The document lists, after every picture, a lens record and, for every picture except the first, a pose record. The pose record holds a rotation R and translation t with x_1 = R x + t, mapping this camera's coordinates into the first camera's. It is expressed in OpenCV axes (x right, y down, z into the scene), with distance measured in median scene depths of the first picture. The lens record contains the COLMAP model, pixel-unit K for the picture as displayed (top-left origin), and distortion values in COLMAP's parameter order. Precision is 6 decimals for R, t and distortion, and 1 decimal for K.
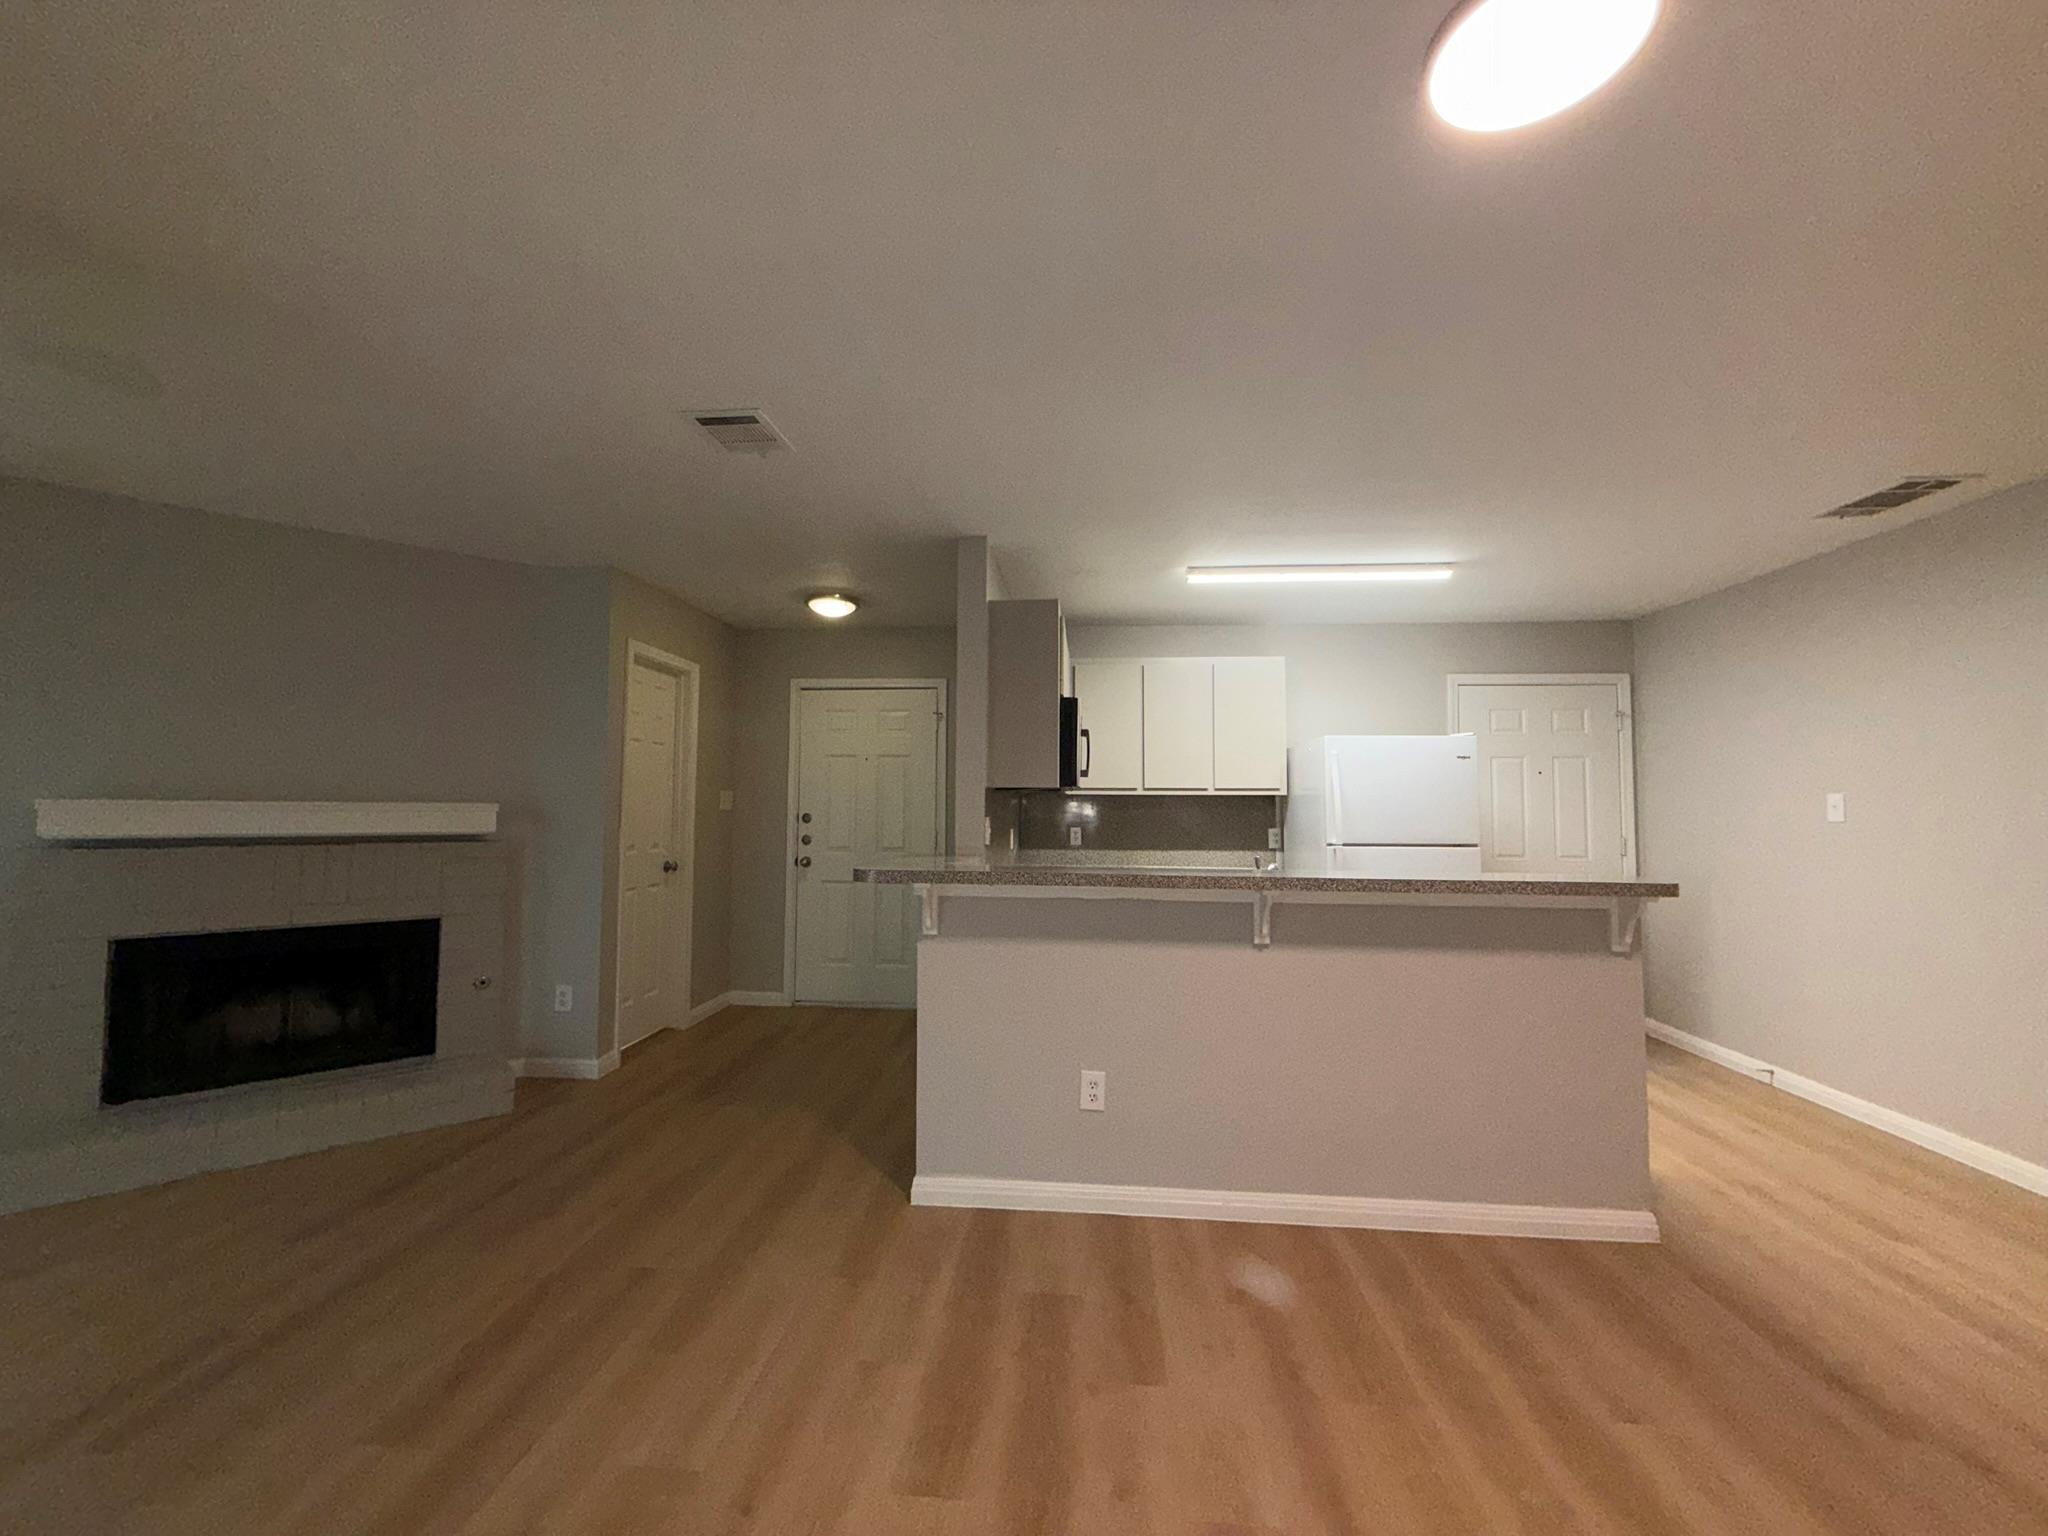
lens RADIAL K [[815.6, 0, 1012.9], [0, 815.6, 761.7], [0, 0, 1]] dist [0.001386, -0.000021]
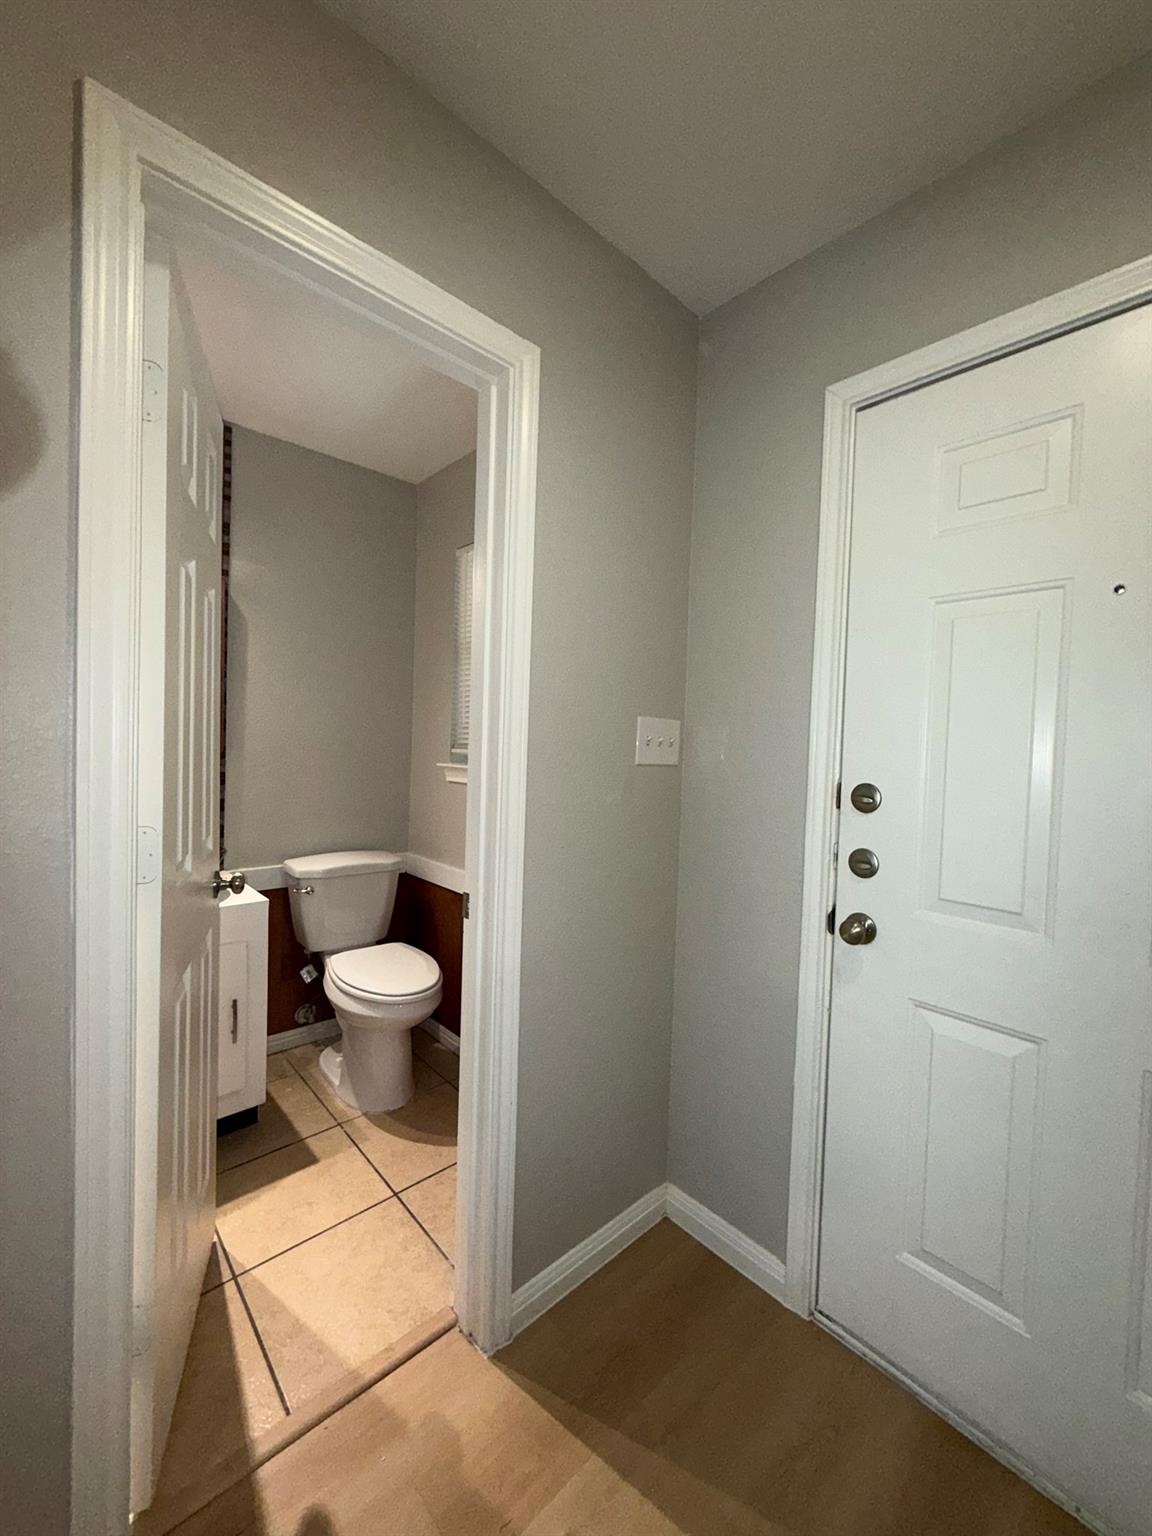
lens RADIAL K [[612.5, 0, 576.0], [0, 612.5, 768.0], [0, 0, 1]] dist [0.000489, 0.000257]
pose [[0.738101, 0.044768, -0.673204, -0.232051], [0.010055, 0.996956, 0.077322, 0.049161], [0.674616, -0.063840, 0.735403, 0.991329]]
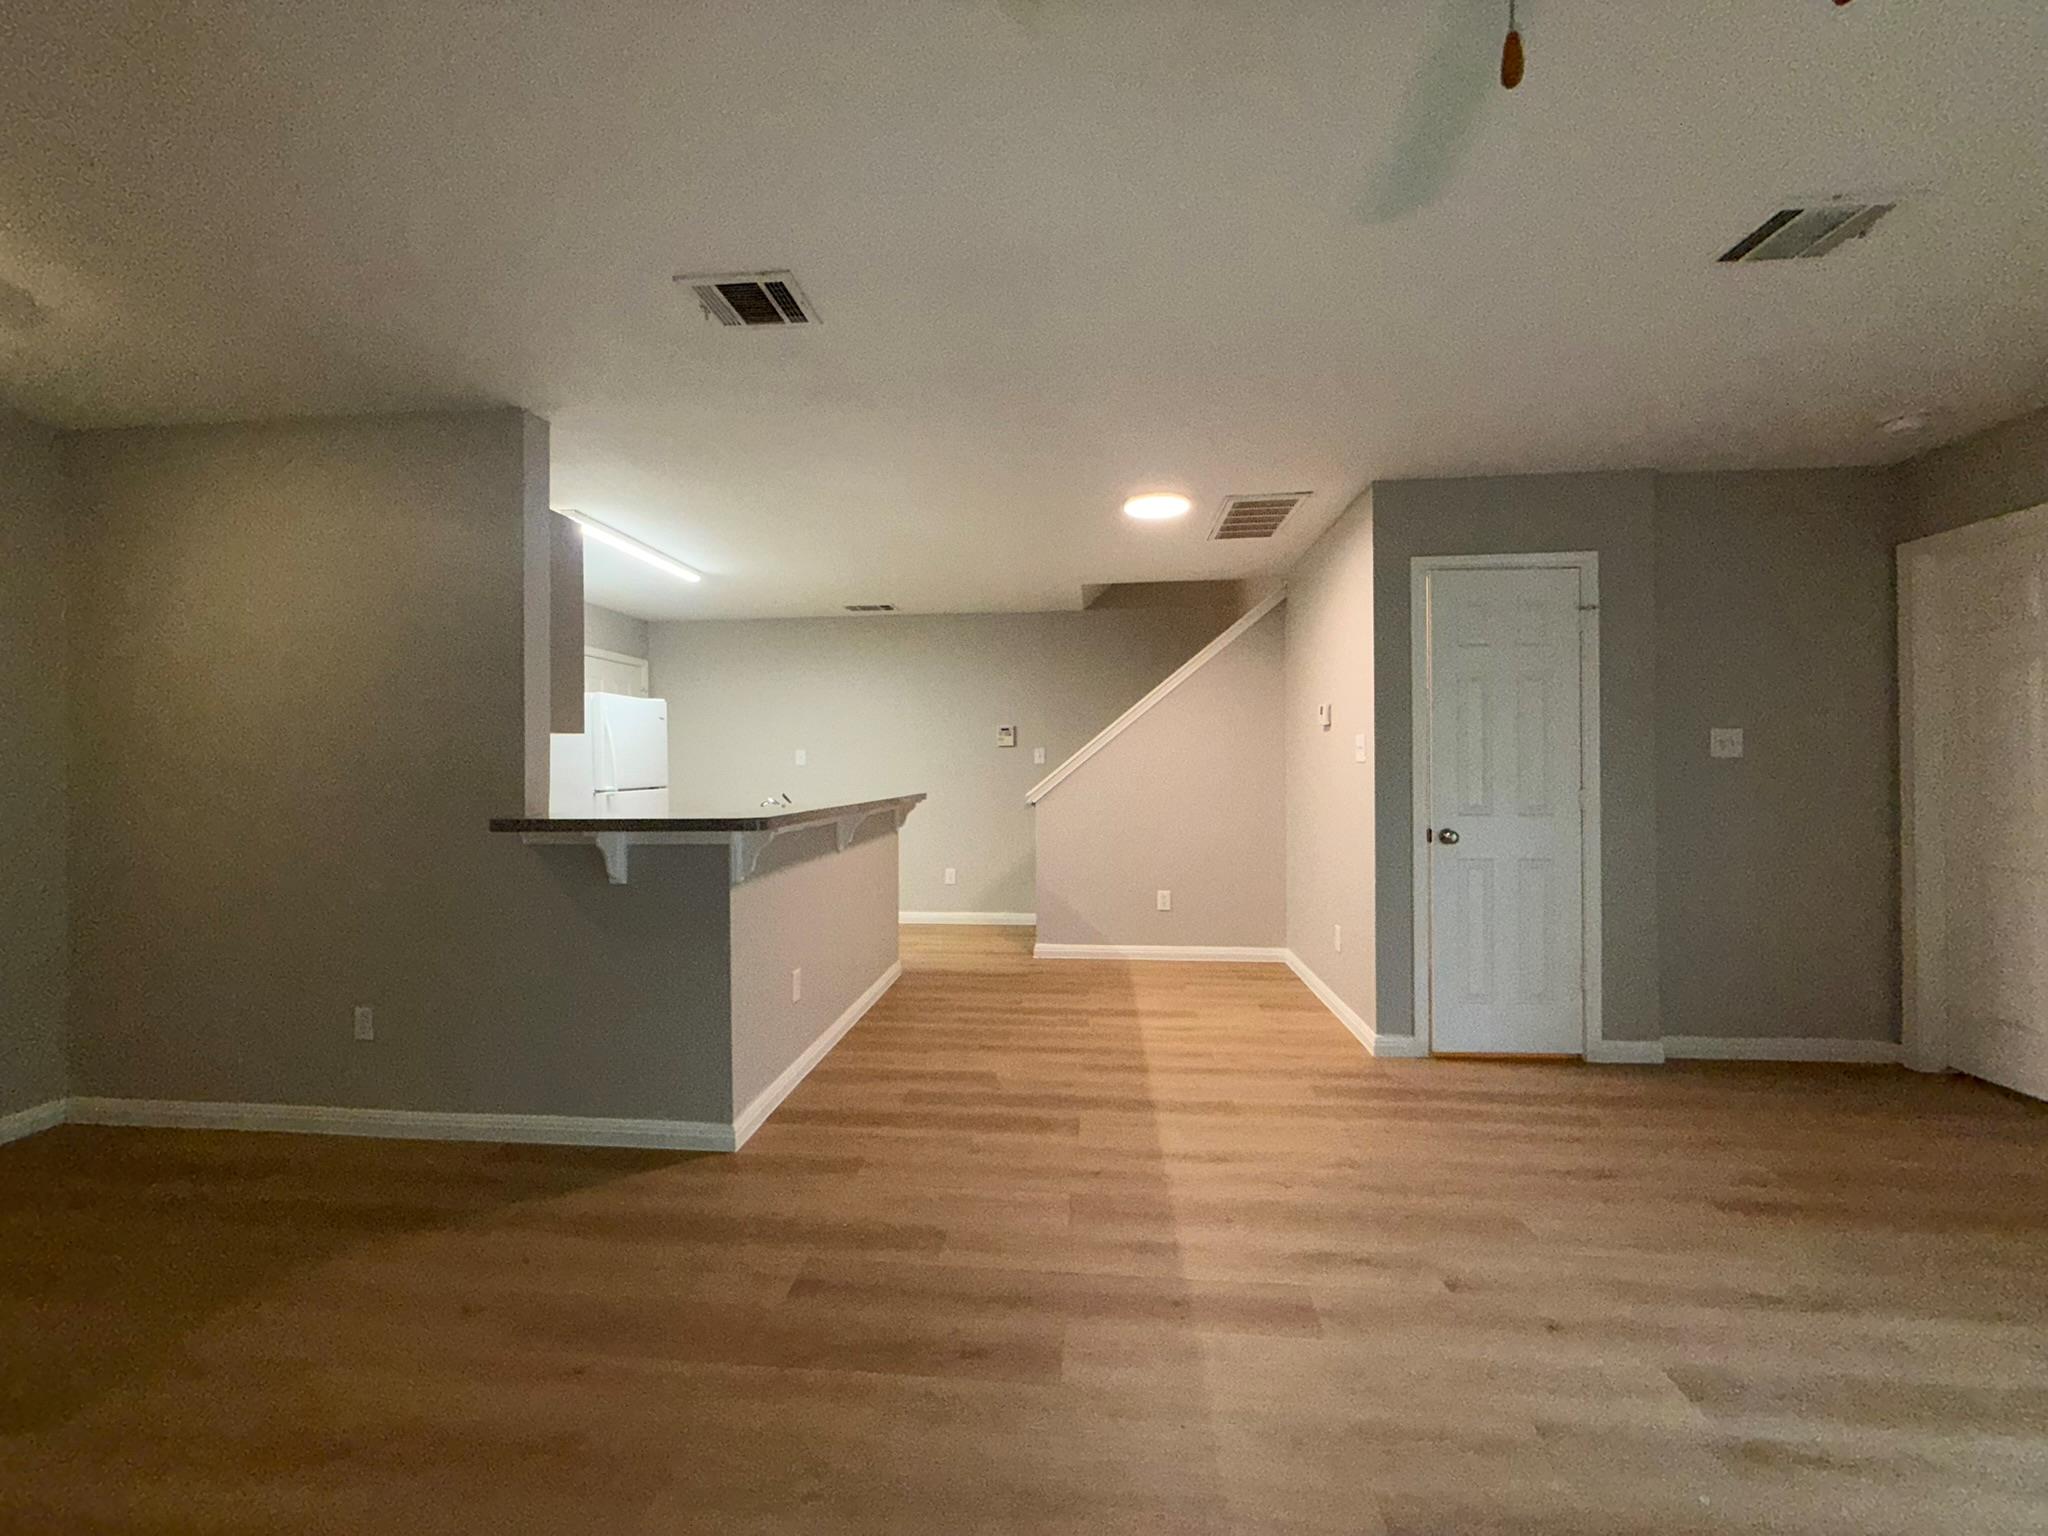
lens RADIAL K [[816.7, 0, 1016.8], [0, 816.7, 765.1], [0, 0, 1]] dist [0.000489, 0.000257]
pose [[0.006461, -0.007964, 0.999947, -0.749153], [-0.048446, 0.998792, 0.008267, 0.030568], [-0.998805, -0.048497, 0.006067, 0.453080]]
